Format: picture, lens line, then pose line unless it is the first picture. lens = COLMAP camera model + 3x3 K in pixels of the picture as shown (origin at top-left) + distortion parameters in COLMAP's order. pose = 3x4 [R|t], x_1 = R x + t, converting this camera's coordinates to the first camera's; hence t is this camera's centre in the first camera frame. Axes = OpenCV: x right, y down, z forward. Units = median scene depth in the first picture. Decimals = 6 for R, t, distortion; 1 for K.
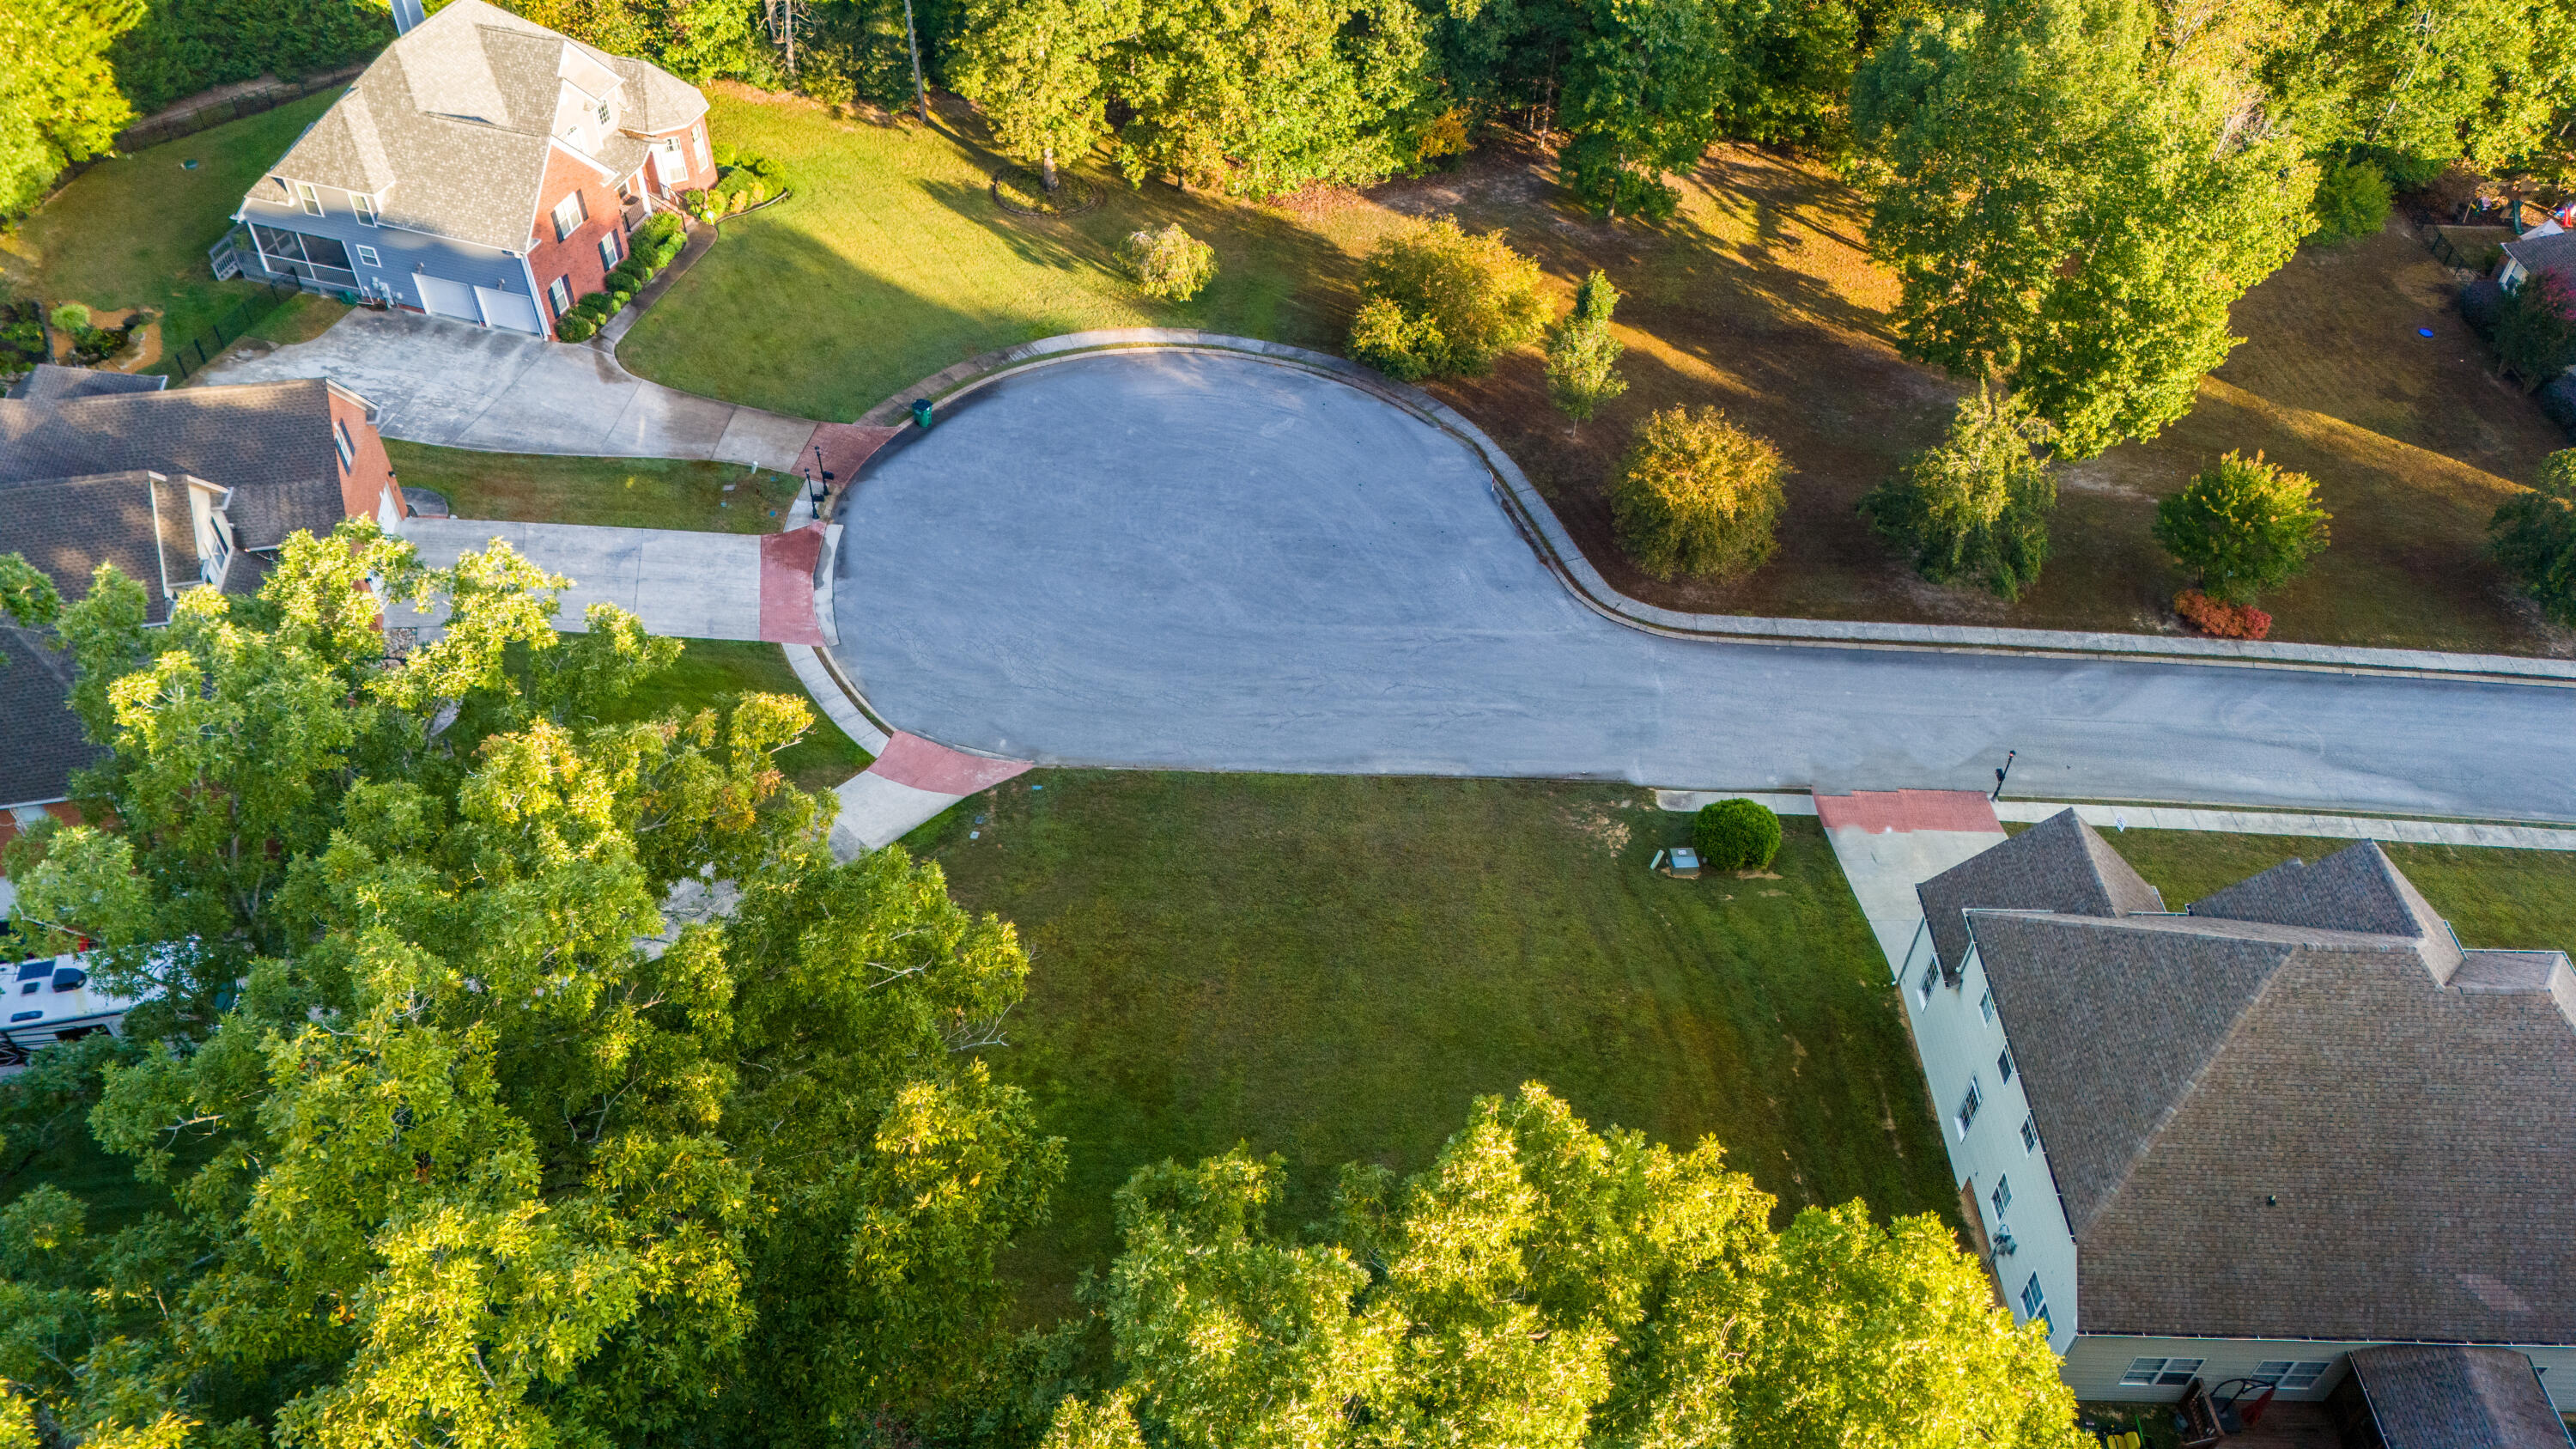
lens RADIAL K [[1902.6, 0, 1288.0], [0, 1902.6, 724.5], [0, 0, 1]] dist [0.063012, -0.049852]
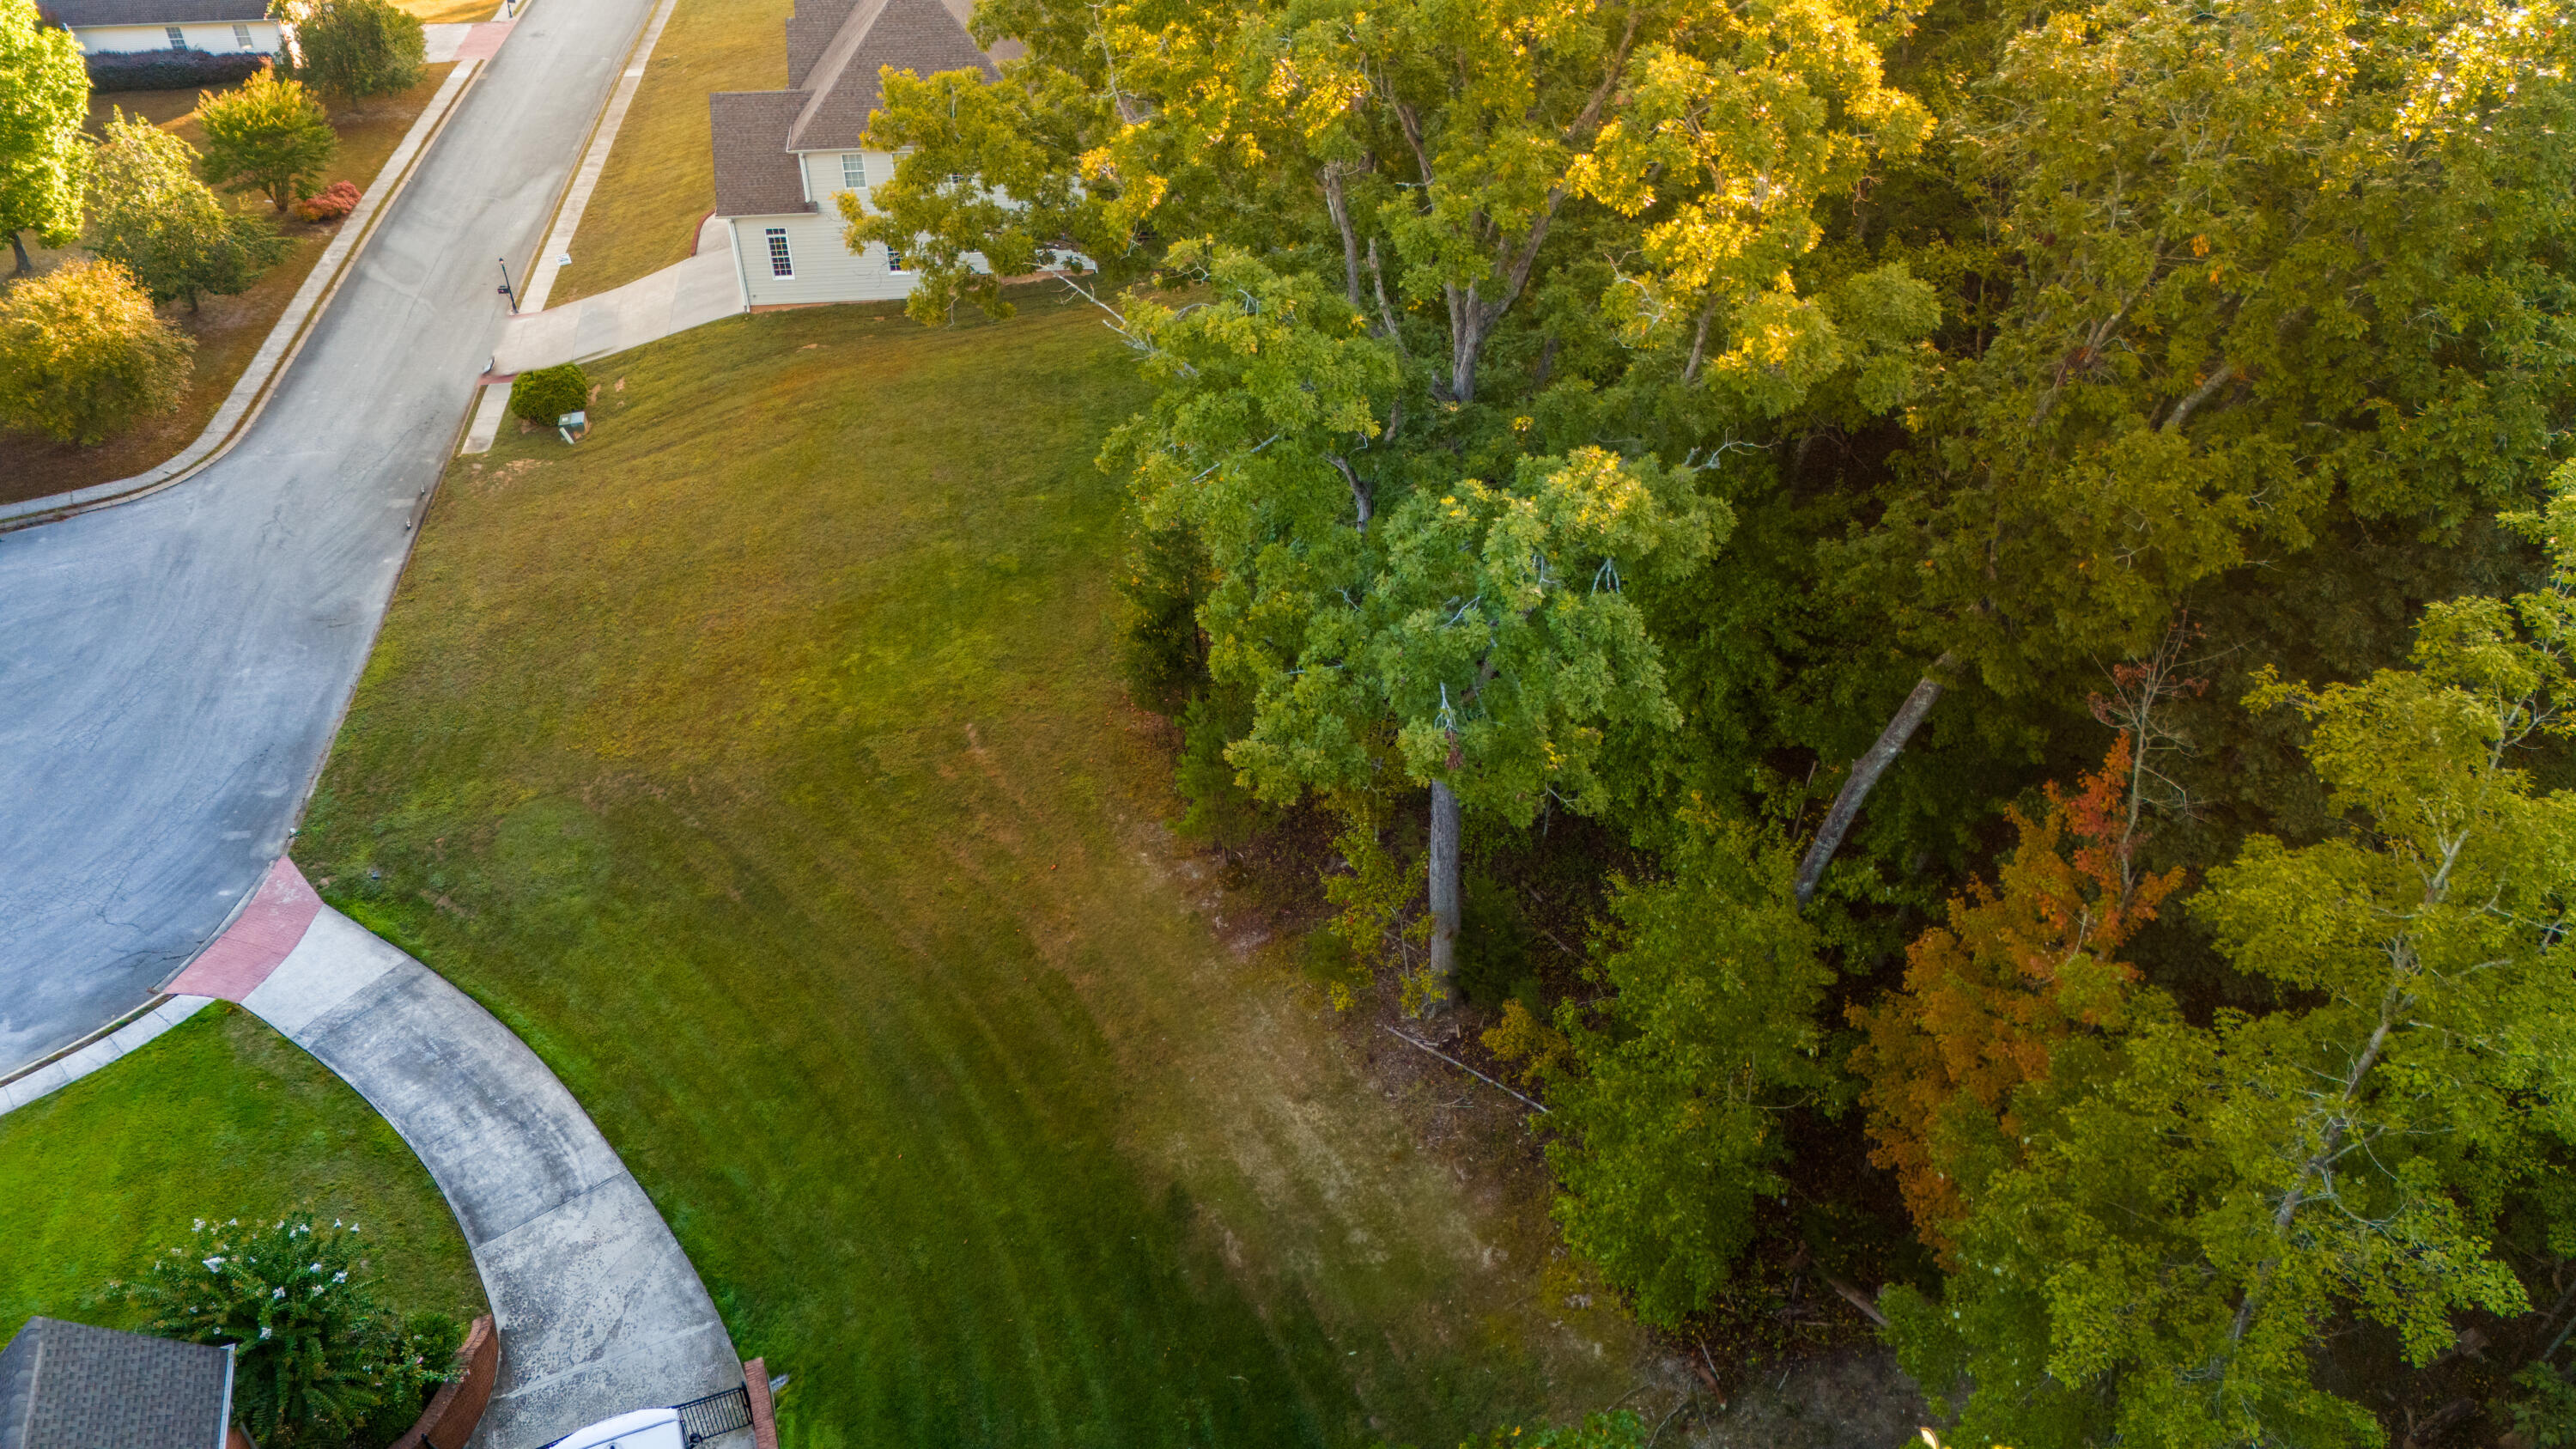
lens RADIAL K [[1902.6, 0, 1288.0], [0, 1902.6, 724.5], [0, 0, 1]] dist [0.063012, -0.049852]
pose [[-0.131452, -0.645224, 0.752600, -0.685798], [0.687729, 0.487423, 0.538003, -0.134874], [-0.713967, 0.588306, 0.379666, 0.333392]]
